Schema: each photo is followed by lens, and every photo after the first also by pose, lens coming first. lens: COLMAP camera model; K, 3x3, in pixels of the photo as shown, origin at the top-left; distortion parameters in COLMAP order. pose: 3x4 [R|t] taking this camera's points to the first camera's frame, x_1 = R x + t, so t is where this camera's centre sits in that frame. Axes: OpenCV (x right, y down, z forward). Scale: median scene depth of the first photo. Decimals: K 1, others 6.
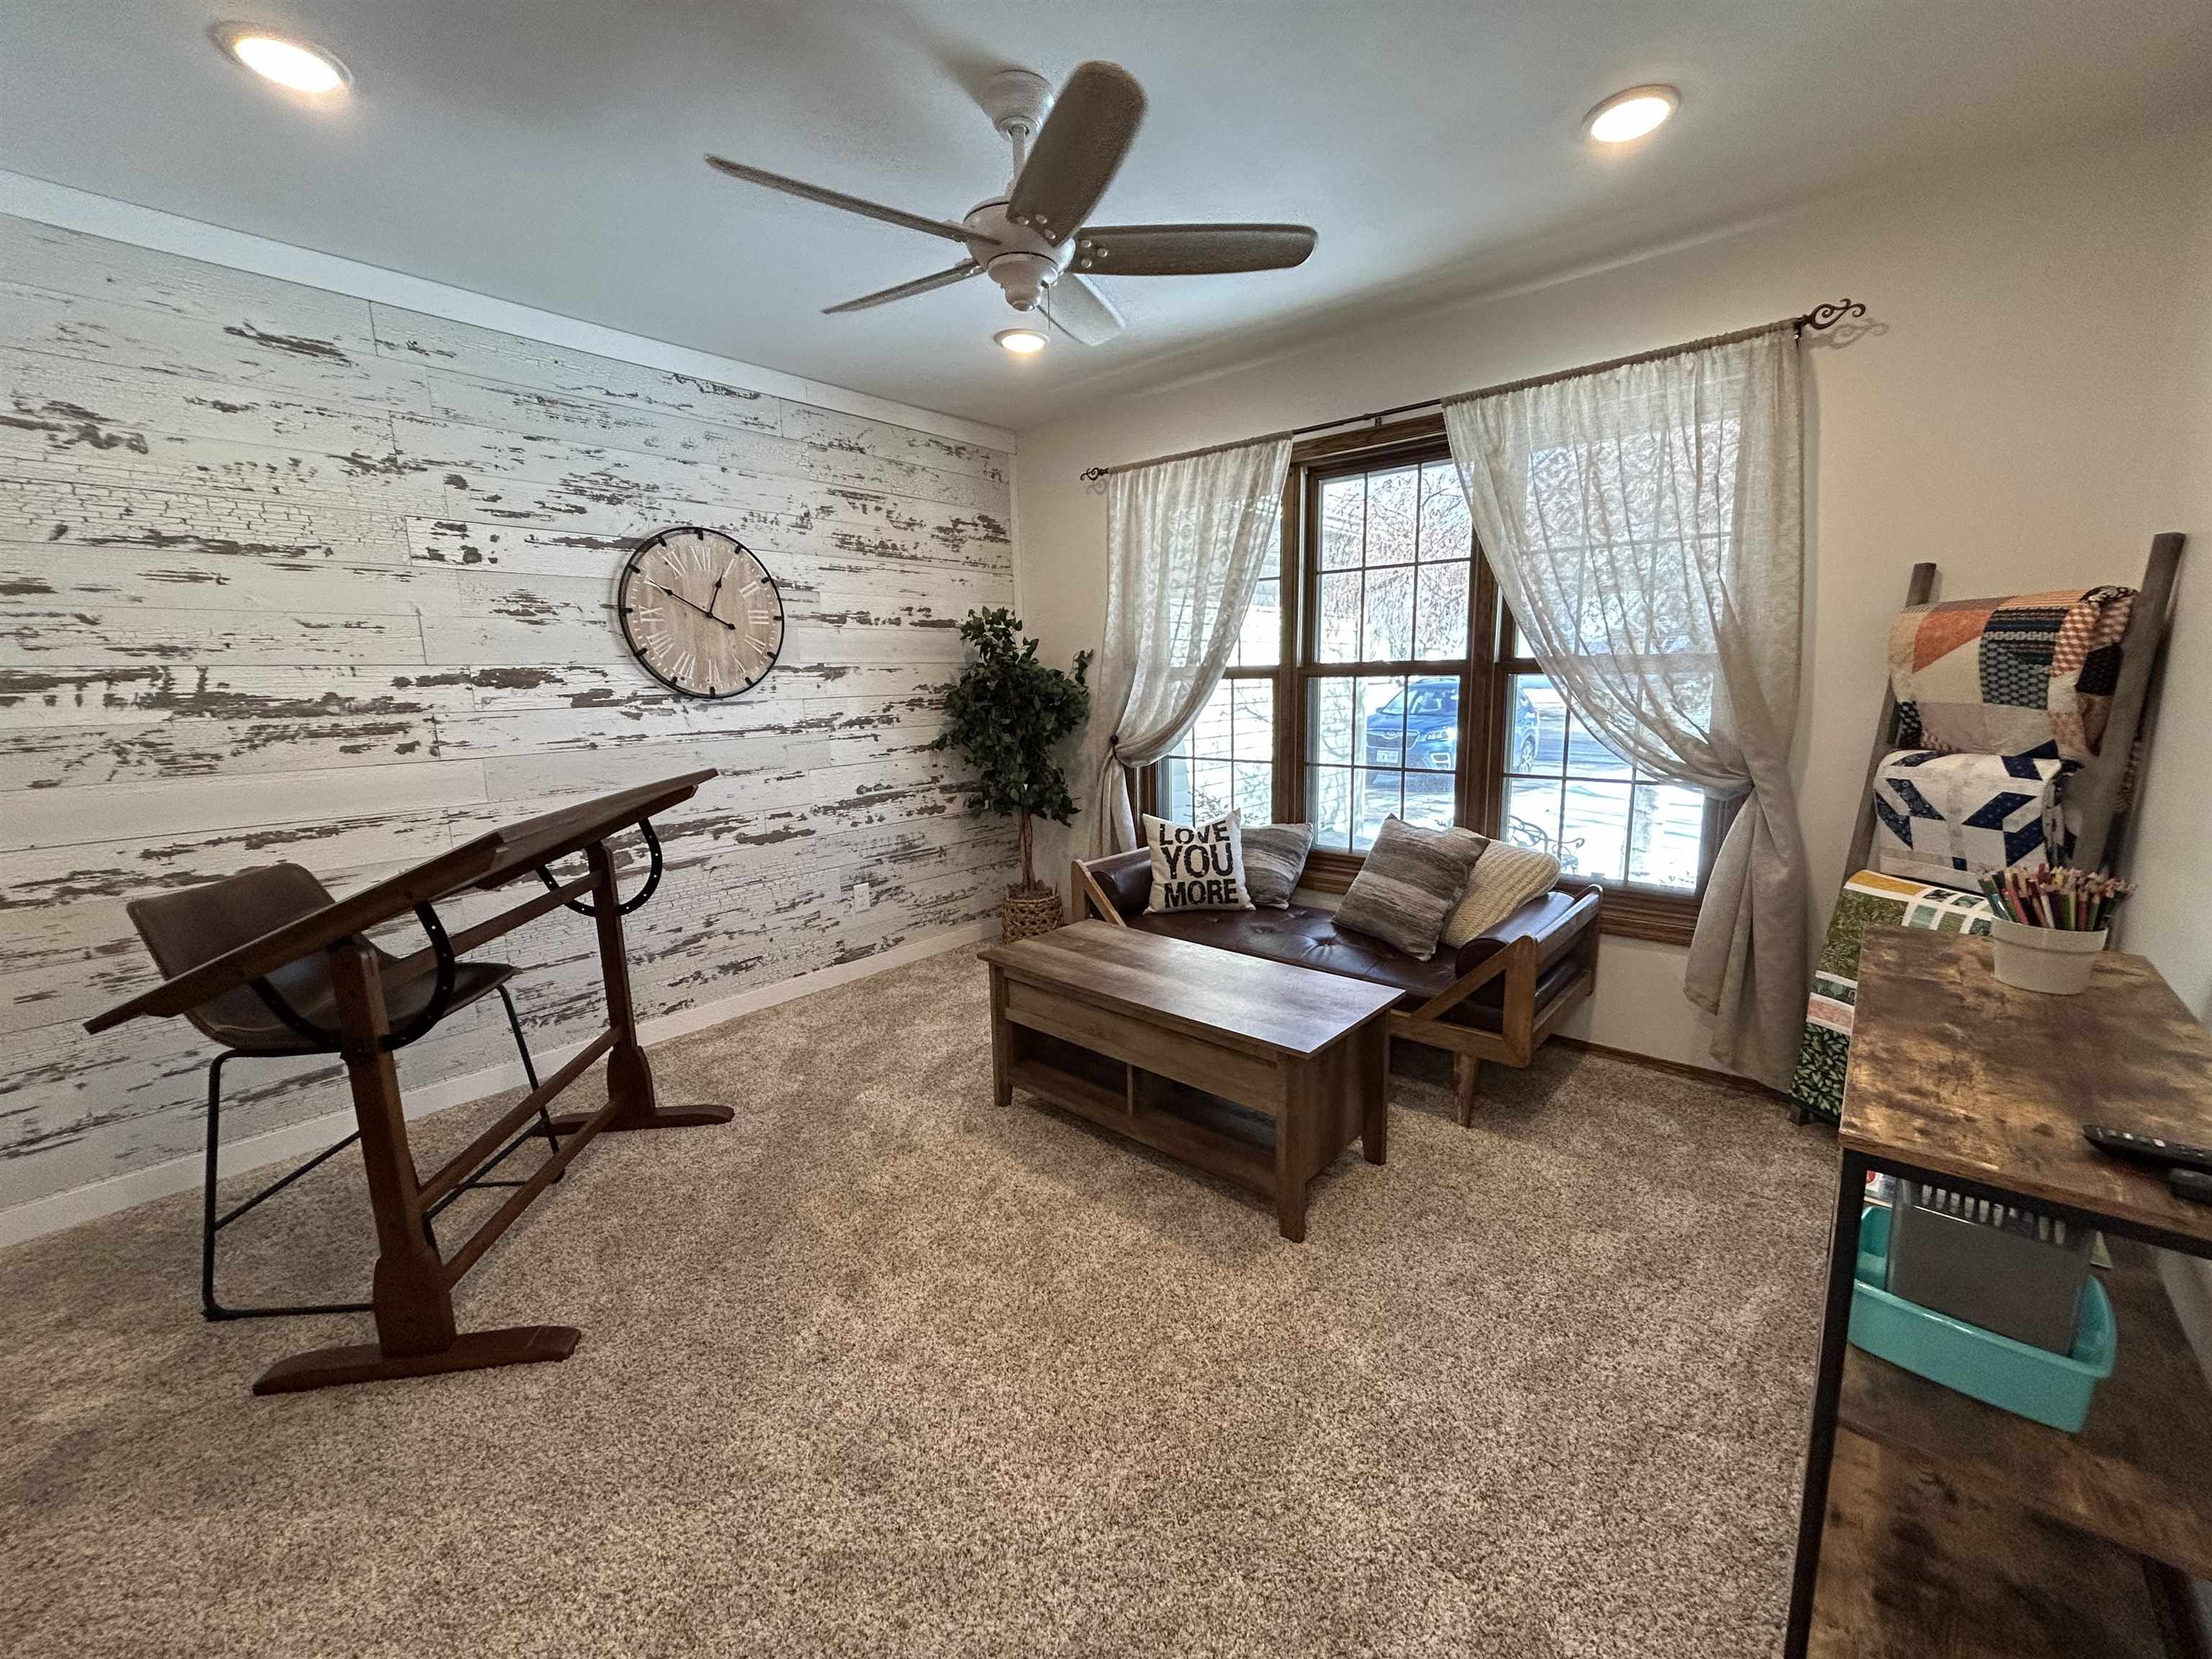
lens RADIAL K [[889.8, 0, 1106.7], [0, 889.8, 823.0], [0, 0, 1]] dist [-0.002100, 0.001323]
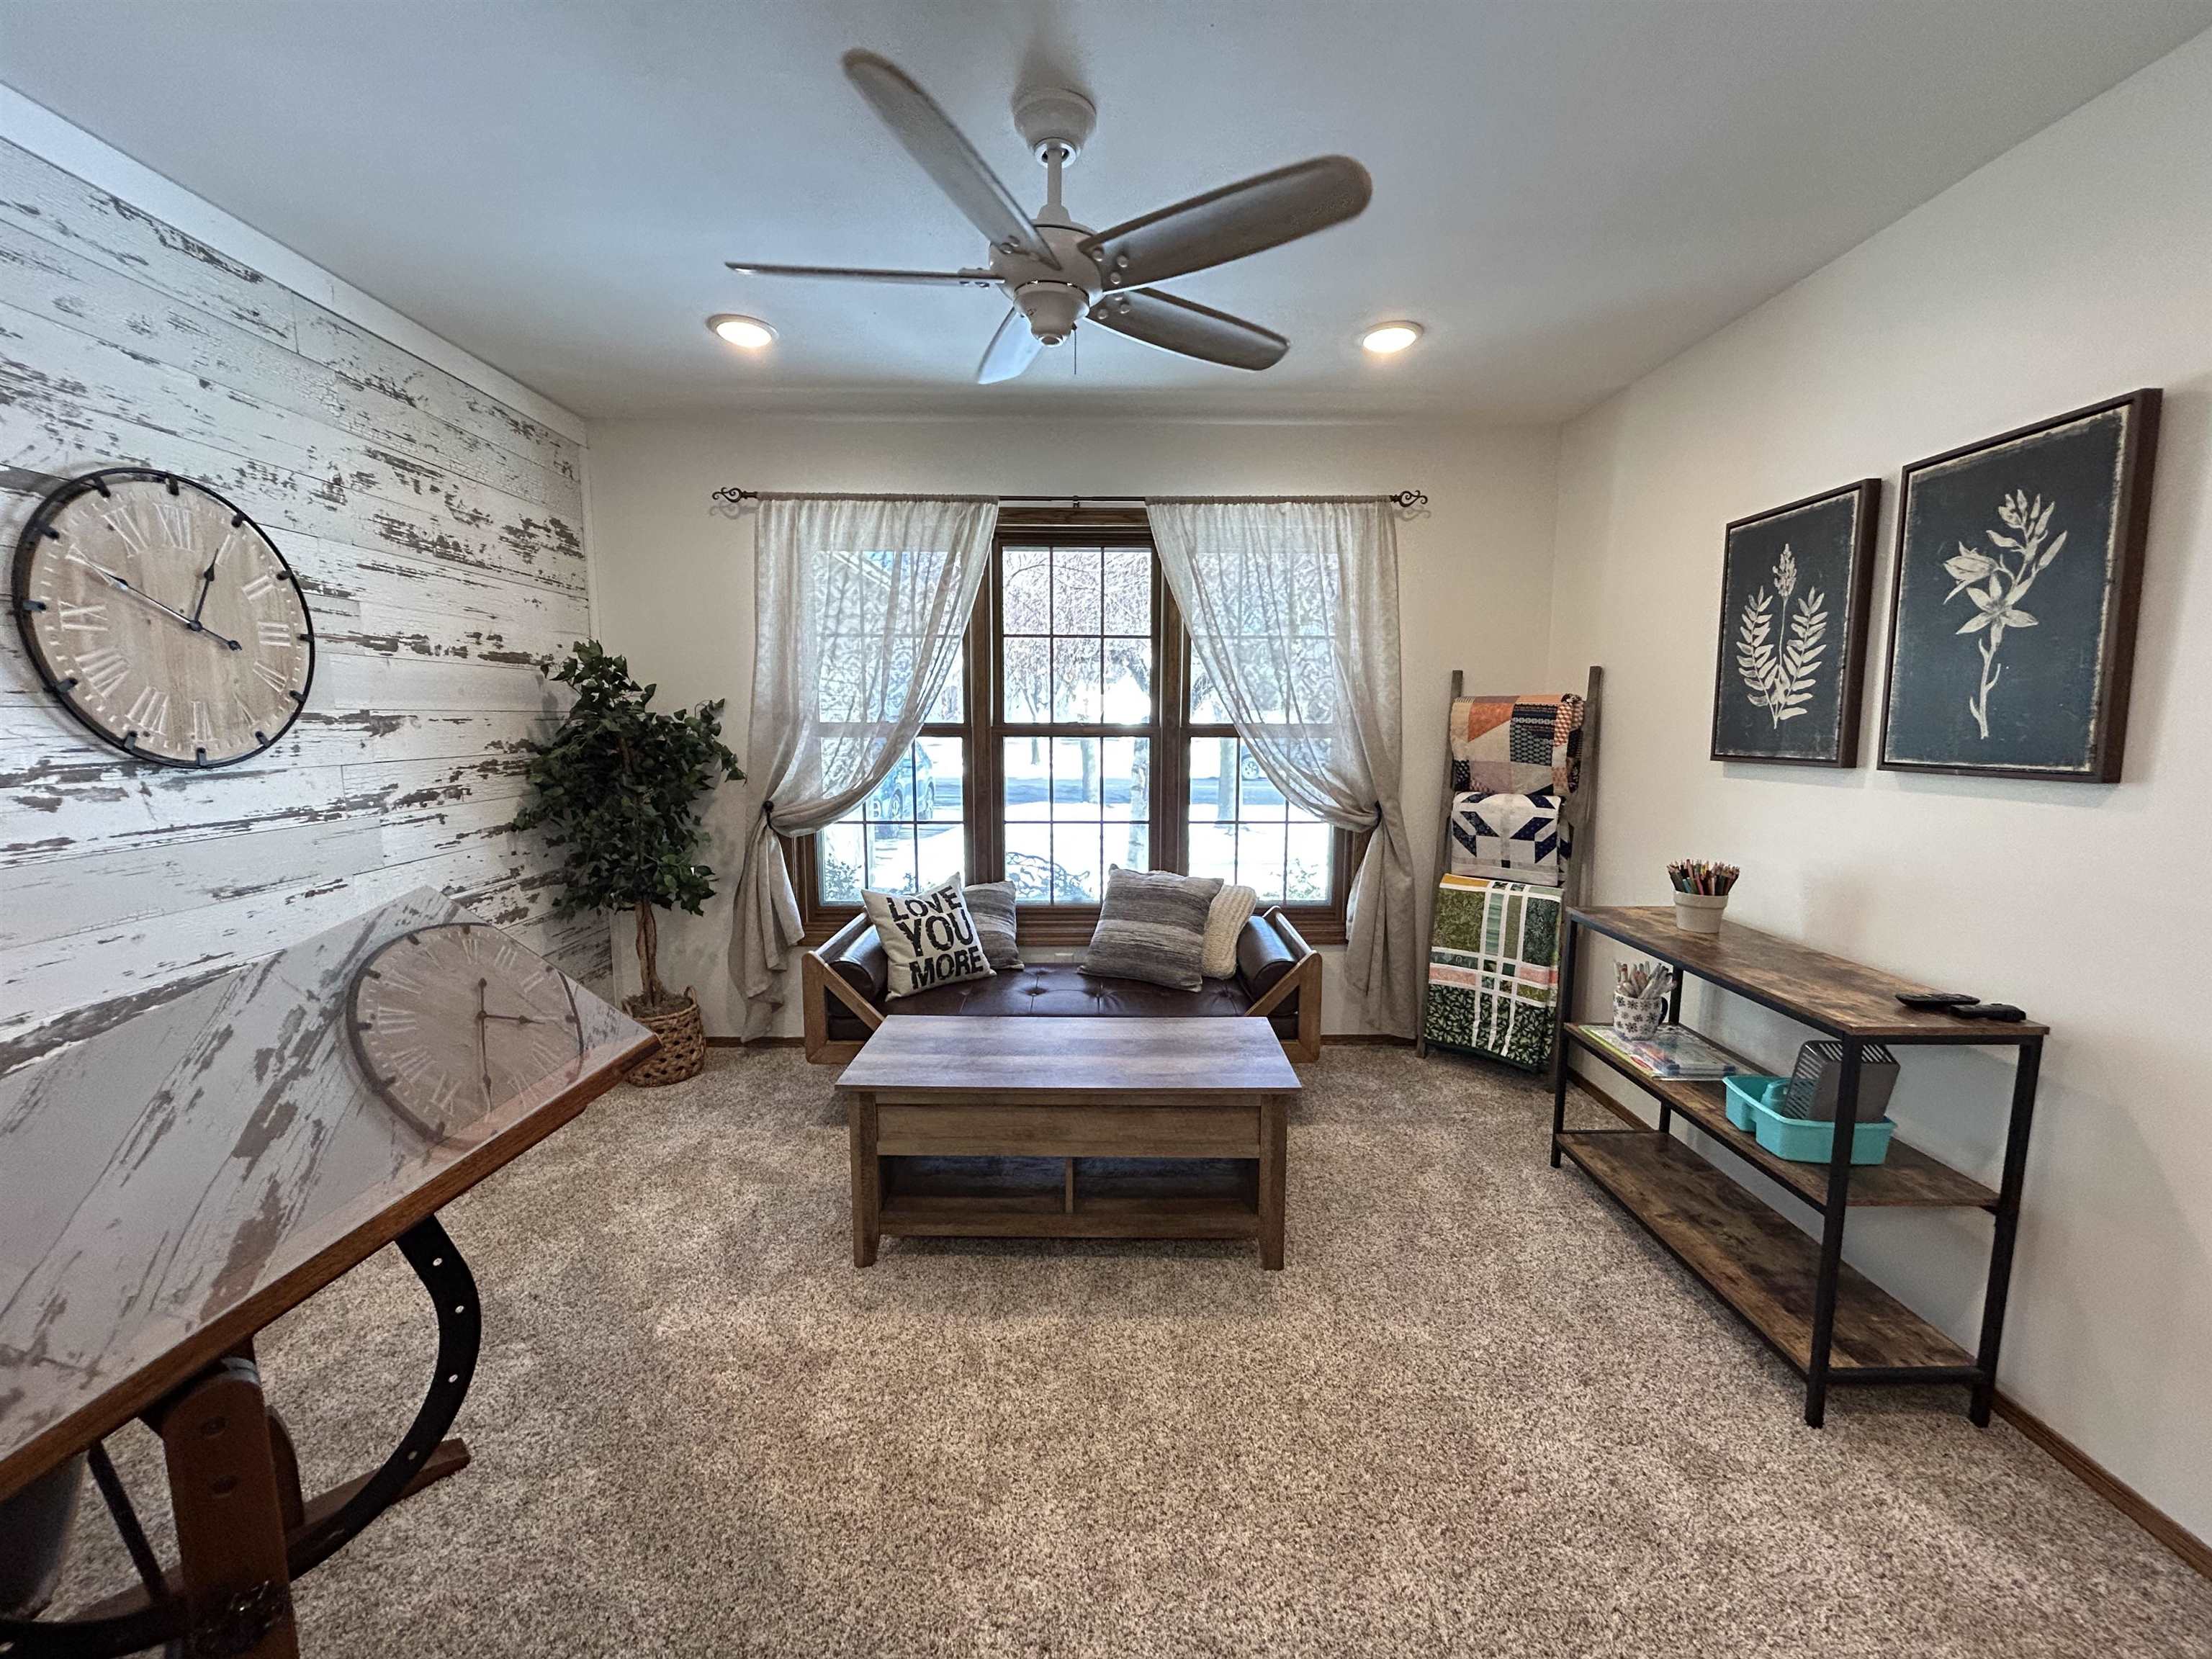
lens RADIAL K [[889.8, 0, 1109.6], [0, 889.8, 826.1], [0, 0, 1]] dist [-0.002100, 0.001323]
pose [[0.751657, -0.059171, 0.656894, -0.391896], [0.091708, 0.995669, -0.015252, -0.040397], [-0.653147, 0.071706, 0.753828, 0.184159]]
